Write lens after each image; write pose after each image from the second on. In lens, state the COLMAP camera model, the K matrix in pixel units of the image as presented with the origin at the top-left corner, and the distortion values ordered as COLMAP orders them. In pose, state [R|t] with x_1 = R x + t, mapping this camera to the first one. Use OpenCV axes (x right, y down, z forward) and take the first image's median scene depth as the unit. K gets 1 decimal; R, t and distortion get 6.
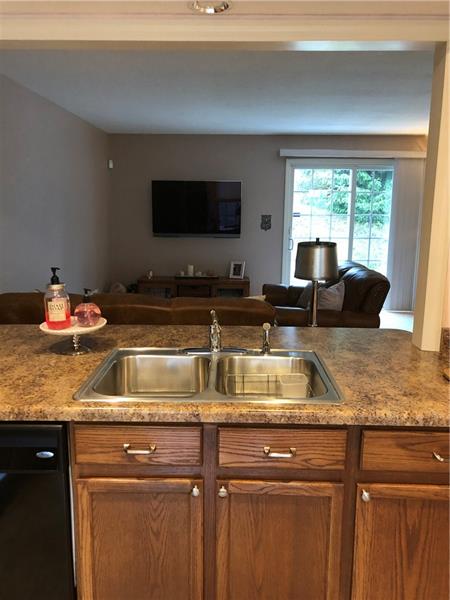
lens RADIAL K [[521.2, 0, 234.0], [0, 521.2, 301.7], [0, 0, 1]] dist [0.001392, -0.002709]
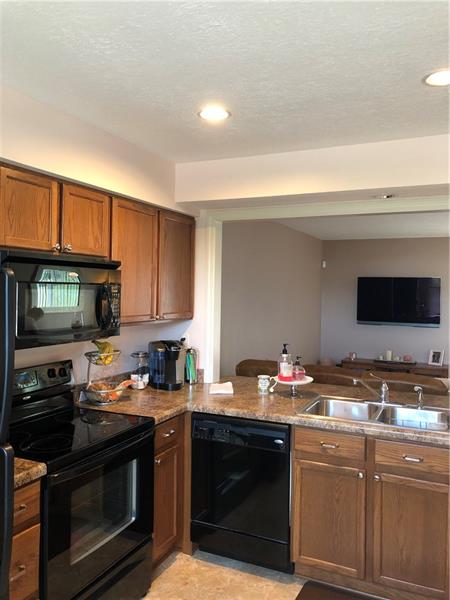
lens RADIAL K [[499.8, 0, 227.1], [0, 499.8, 290.9], [0, 0, 1]] dist [0.070923, -0.062631]
pose [[0.915036, 0.008471, -0.403284, 0.188741], [-0.082591, 0.982532, -0.166759, 0.076734], [0.394827, 0.185898, 0.899752, -0.786077]]
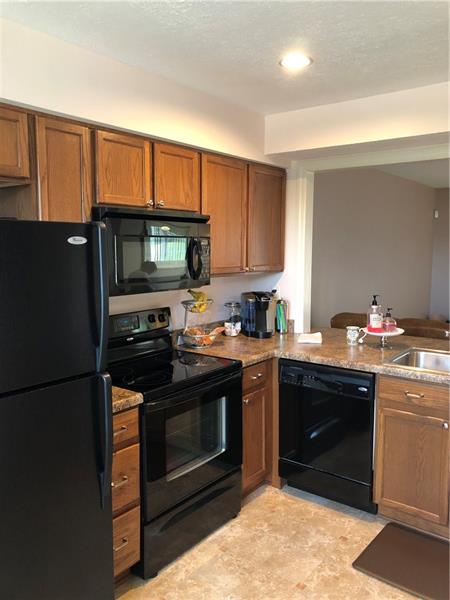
lens RADIAL K [[499.8, 0, 227.1], [0, 499.8, 290.9], [0, 0, 1]] dist [0.070923, -0.062631]
pose [[0.807374, 0.049857, -0.587929, 0.296949], [-0.104508, 0.992753, -0.059330, 0.095158], [0.580711, 0.109345, 0.806733, -0.799837]]
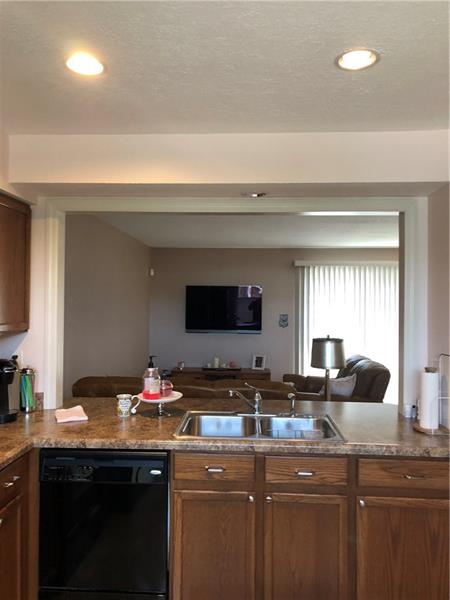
lens RADIAL K [[508.9, 0, 227.3], [0, 508.9, 296.6], [0, 0, 1]] dist [0.049773, -0.015664]
pose [[0.999149, 0.000789, -0.041250, -0.080215], [-0.008710, 0.981318, -0.192197, 0.066014], [0.040328, 0.192393, 0.980489, -0.602964]]
